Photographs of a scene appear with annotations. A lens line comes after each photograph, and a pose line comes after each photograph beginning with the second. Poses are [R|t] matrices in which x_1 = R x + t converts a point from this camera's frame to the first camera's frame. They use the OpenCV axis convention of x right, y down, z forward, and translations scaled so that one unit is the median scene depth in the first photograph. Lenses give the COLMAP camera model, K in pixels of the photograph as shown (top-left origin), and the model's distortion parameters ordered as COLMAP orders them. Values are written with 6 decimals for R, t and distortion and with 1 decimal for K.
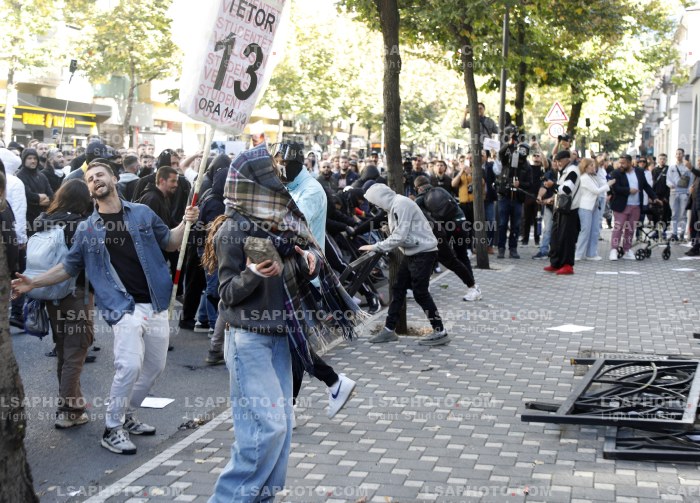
lens RADIAL K [[1172.1, 0, 328.1], [0, 1172.1, 249.4], [0, 0, 1]] dist [0.203106, 0.000000]
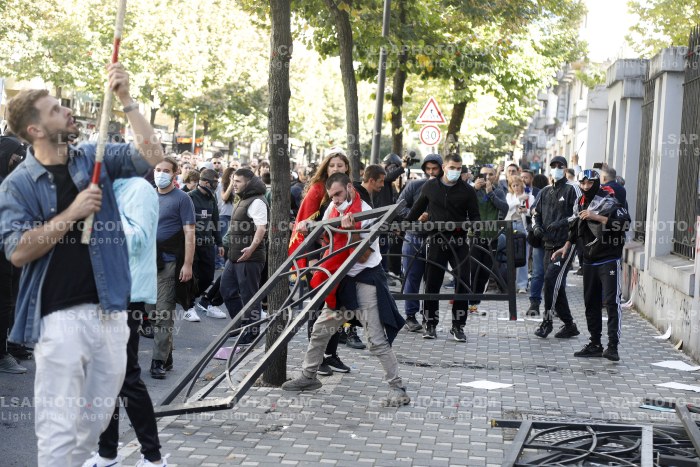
lens RADIAL K [[1591.4, 0, 355.9], [0, 1591.4, 236.2], [0, 0, 1]] dist [0.433122, 0.000000]
pose [[0.986957, 0.042120, 0.155379, -0.017205], [-0.037469, 0.998761, -0.032742, 0.001391], [-0.156566, 0.026493, 0.987312, -0.021214]]
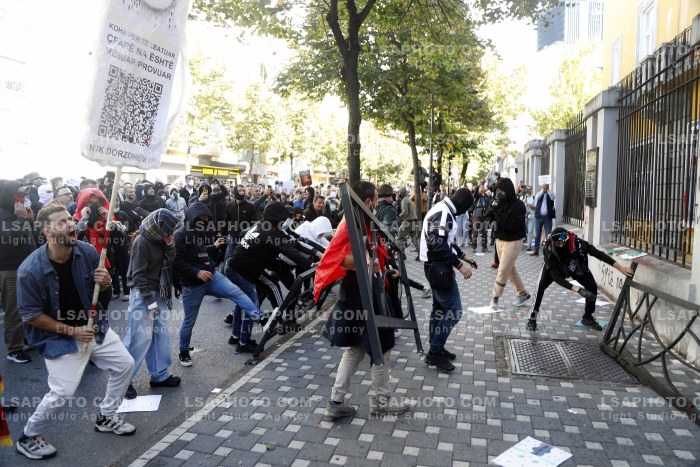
lens RADIAL K [[502.4, 0, 356.2], [0, 502.4, 231.5], [0, 0, 1]] dist [-0.063494, 0.017089]
pose [[0.999998, 0.000217, 0.001872, 0.016436], [-0.000228, 0.999983, 0.005849, -0.009041], [-0.001871, -0.005849, 0.999981, 0.122492]]
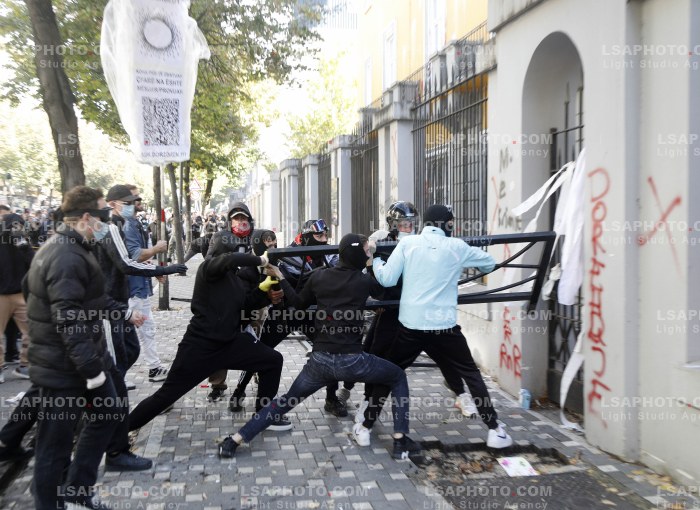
lens RADIAL K [[745.3, 0, 337.0], [0, 745.3, 230.6], [0, 0, 1]] dist [0.050898, 0.000000]
pose [[0.920508, -0.016642, 0.390370, -0.041459], [0.036643, 0.998366, -0.043842, 0.003035], [-0.389003, 0.054661, 0.919614, -0.044877]]
